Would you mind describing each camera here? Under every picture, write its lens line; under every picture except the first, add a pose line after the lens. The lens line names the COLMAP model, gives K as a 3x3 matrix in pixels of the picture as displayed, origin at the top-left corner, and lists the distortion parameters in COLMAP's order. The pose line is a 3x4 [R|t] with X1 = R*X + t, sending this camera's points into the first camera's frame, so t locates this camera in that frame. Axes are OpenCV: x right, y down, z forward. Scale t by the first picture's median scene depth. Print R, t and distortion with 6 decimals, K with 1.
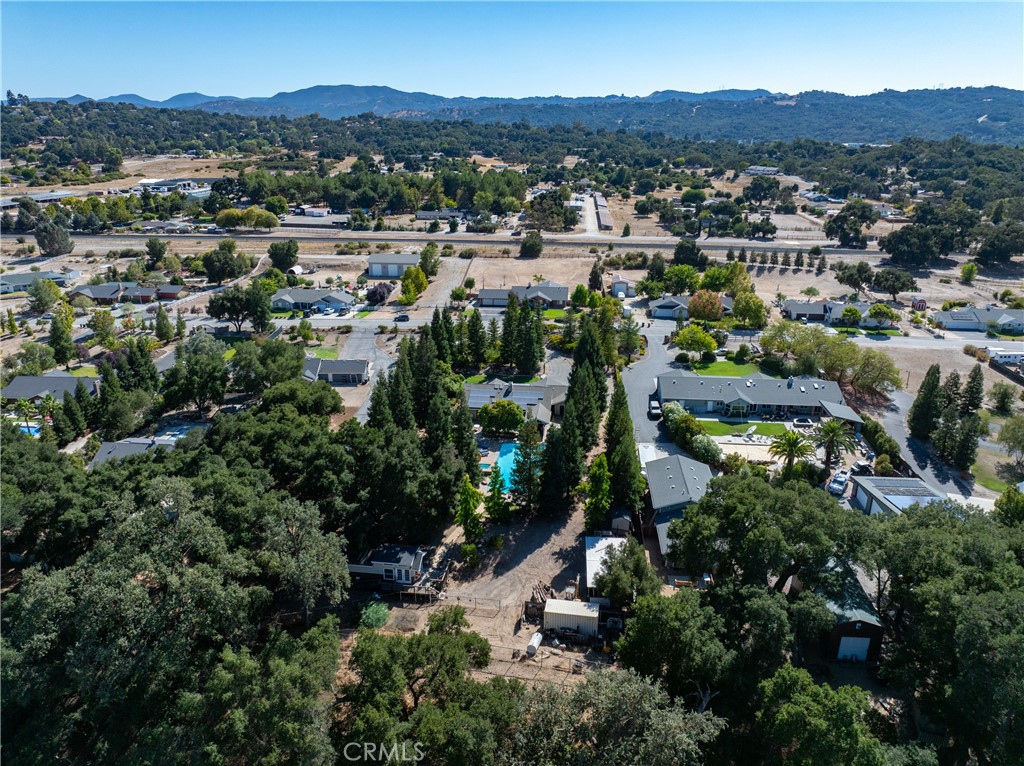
lens RADIAL K [[716.2, 0, 512.0], [0, 716.2, 383.0], [0, 0, 1]] dist [-0.036440, 0.003290]
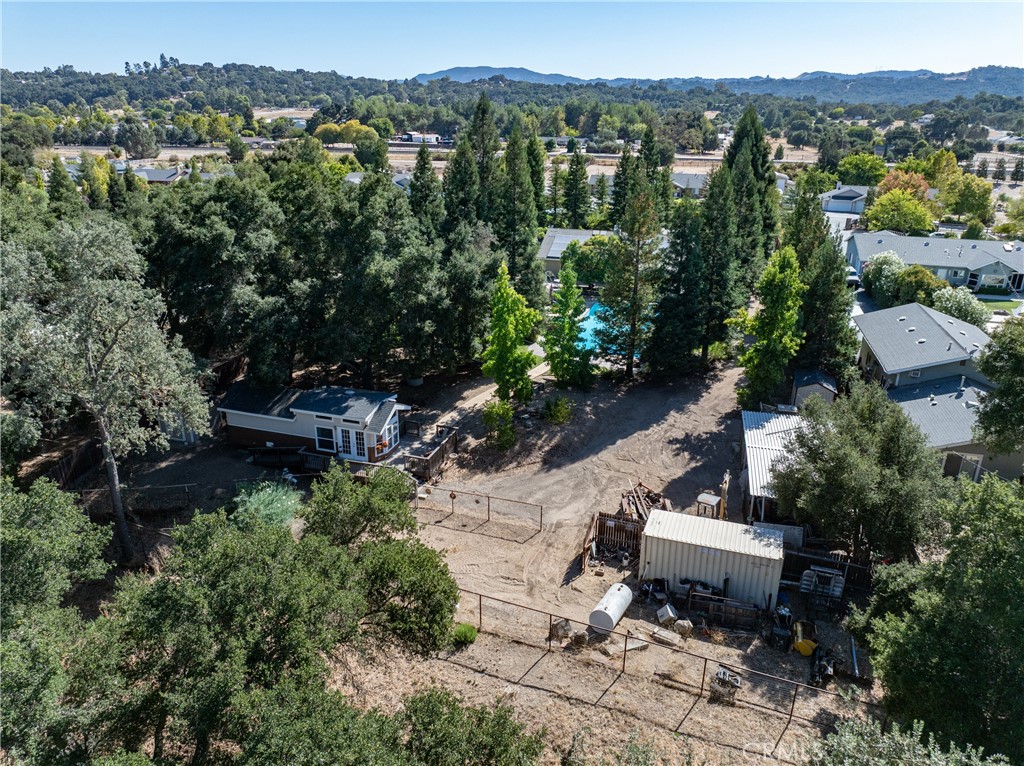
lens RADIAL K [[716.2, 0, 512.0], [0, 716.2, 383.0], [0, 0, 1]] dist [-0.036440, 0.003290]
pose [[0.984370, 0.065476, -0.163486, 0.029776], [-0.062270, 0.997754, 0.024667, 0.206628], [0.164734, -0.014101, 0.986237, 0.532793]]
